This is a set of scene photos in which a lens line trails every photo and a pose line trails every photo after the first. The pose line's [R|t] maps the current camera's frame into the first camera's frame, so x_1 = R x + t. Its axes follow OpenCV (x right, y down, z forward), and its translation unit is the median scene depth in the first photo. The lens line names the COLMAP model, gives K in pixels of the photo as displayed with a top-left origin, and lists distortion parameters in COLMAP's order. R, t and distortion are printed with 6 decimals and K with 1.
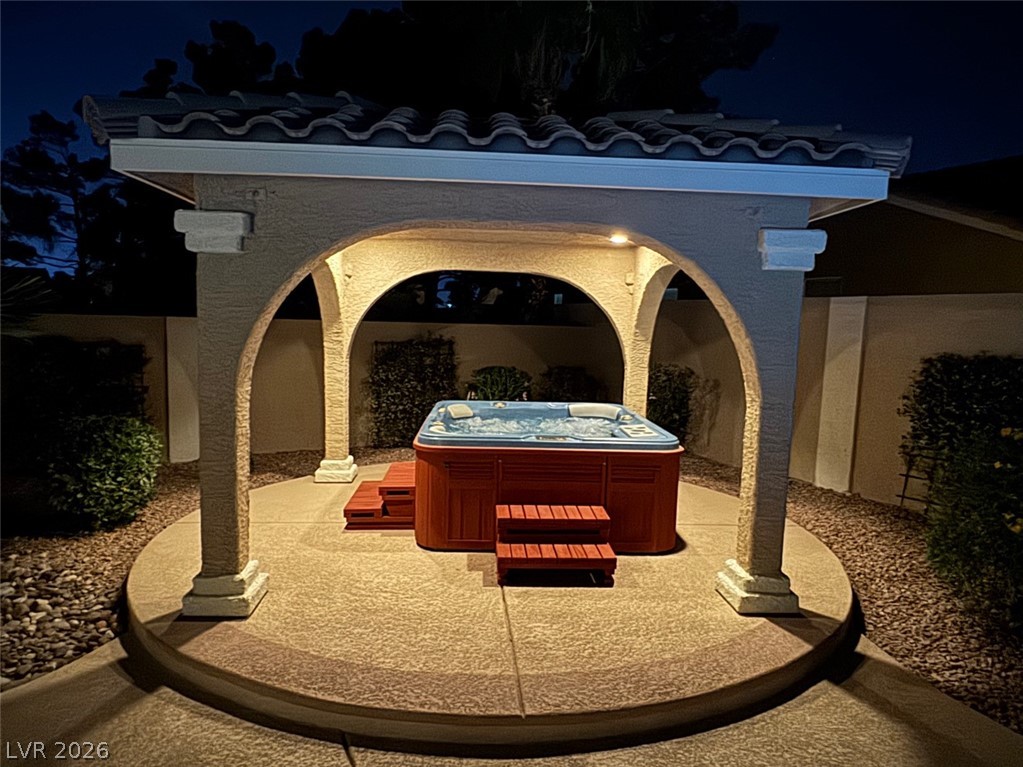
lens RADIAL K [[655.0, 0, 511.5], [0, 655.0, 383.5], [0, 0, 1]] dist [0.002063, 0.000461]
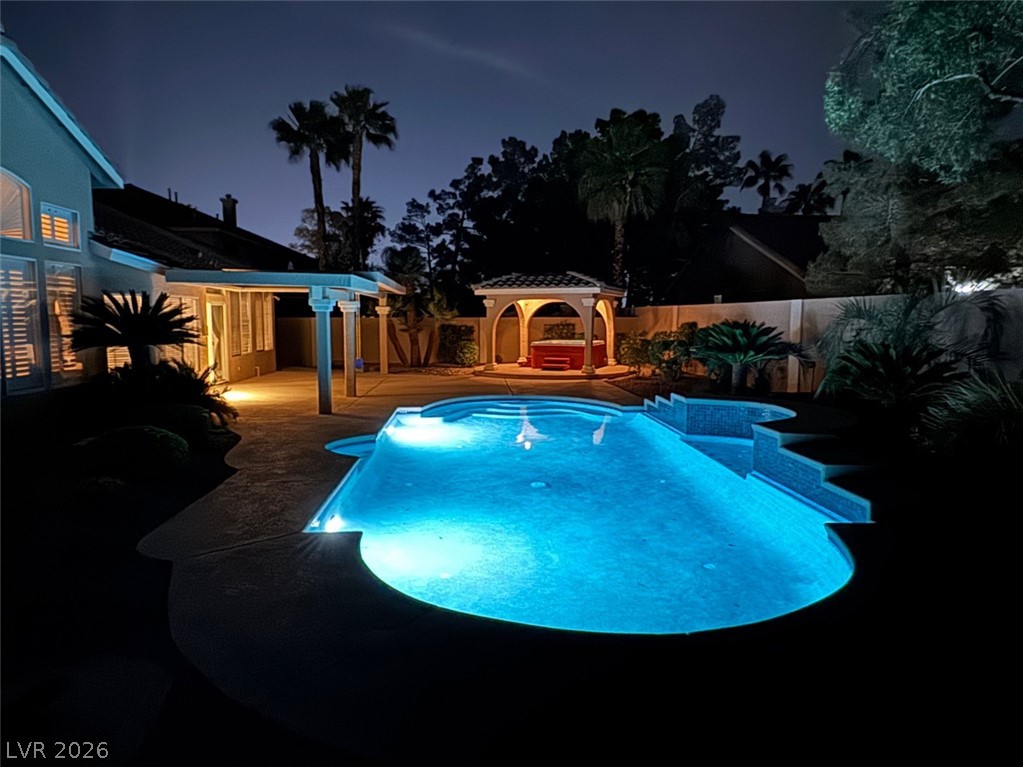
lens RADIAL K [[655.0, 0, 511.5], [0, 655.0, 383.5], [0, 0, 1]] dist [0.002063, 0.000461]
pose [[0.912504, 0.017989, -0.408671, 0.850540], [-0.015084, 0.999833, 0.010330, 0.169900], [0.408789, -0.003262, 0.912623, -1.702902]]
